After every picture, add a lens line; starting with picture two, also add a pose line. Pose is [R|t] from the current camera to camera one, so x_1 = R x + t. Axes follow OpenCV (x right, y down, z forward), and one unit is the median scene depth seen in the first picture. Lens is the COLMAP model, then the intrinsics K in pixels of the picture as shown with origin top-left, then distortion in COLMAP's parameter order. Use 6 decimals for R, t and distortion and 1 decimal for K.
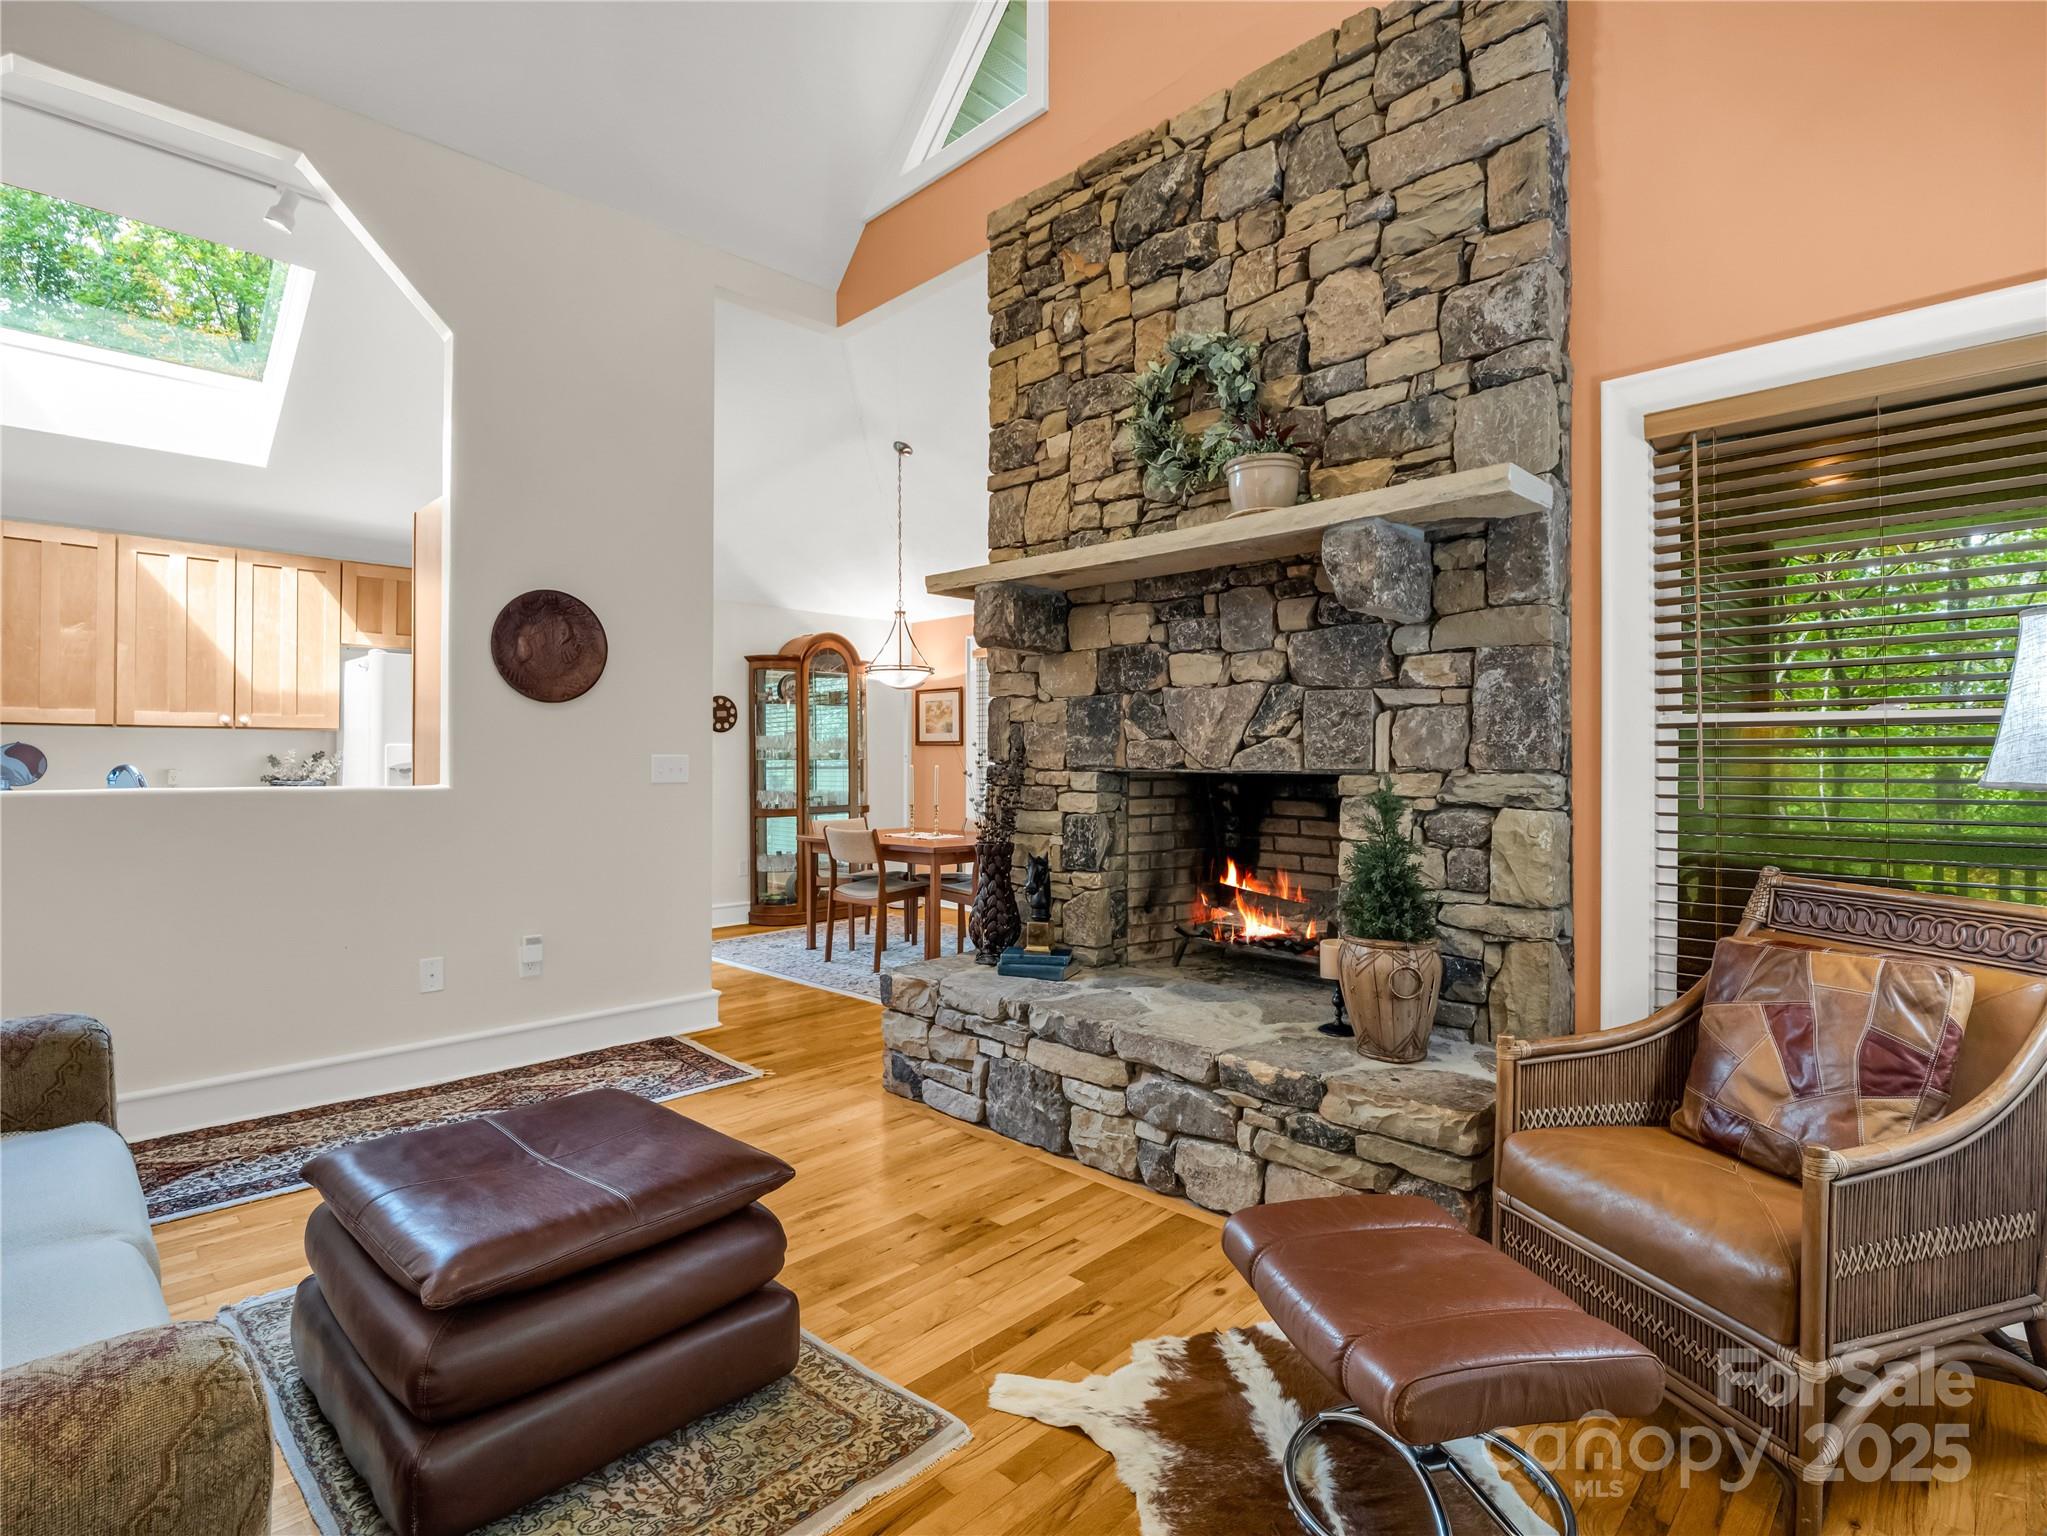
lens RADIAL K [[1009.1, 0, 1028.4], [0, 1009.1, 754.3], [0, 0, 1]] dist [-0.009850, -0.003050]
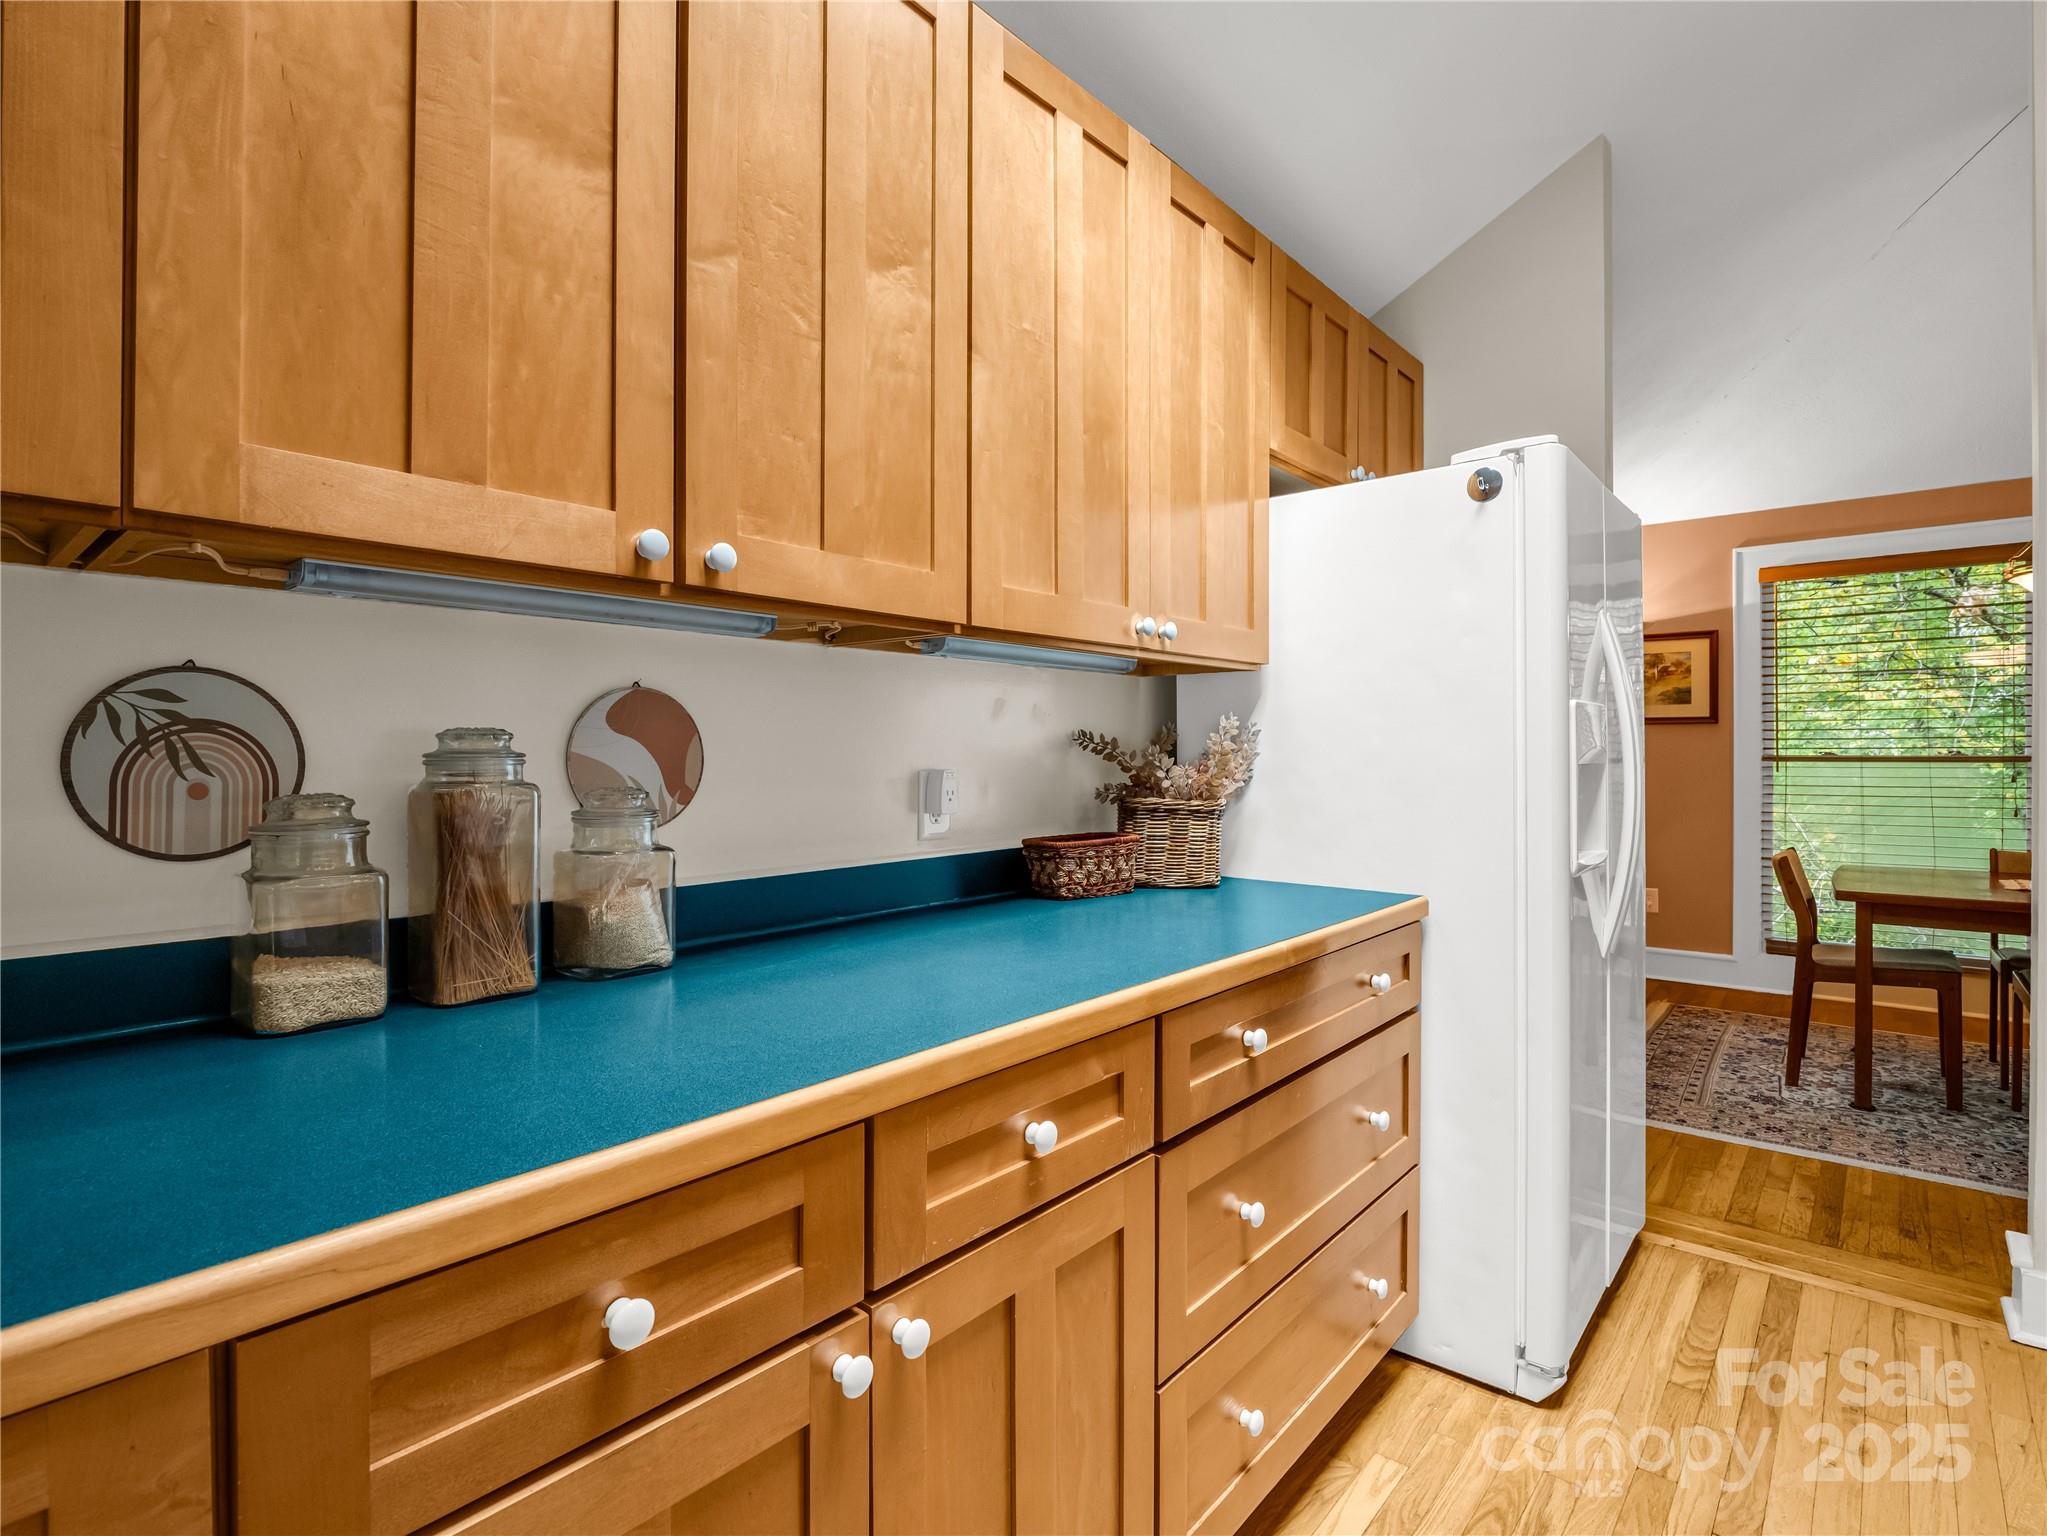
lens RADIAL K [[1009.1, 0, 1015.1], [0, 1009.1, 751.5], [0, 0, 1]] dist [-0.009850, -0.003050]
pose [[0.997978, -0.008117, 0.063046, -1.181211], [0.008000, 0.999966, 0.002109, 0.007926], [-0.063061, -0.001600, 0.998008, 0.888952]]
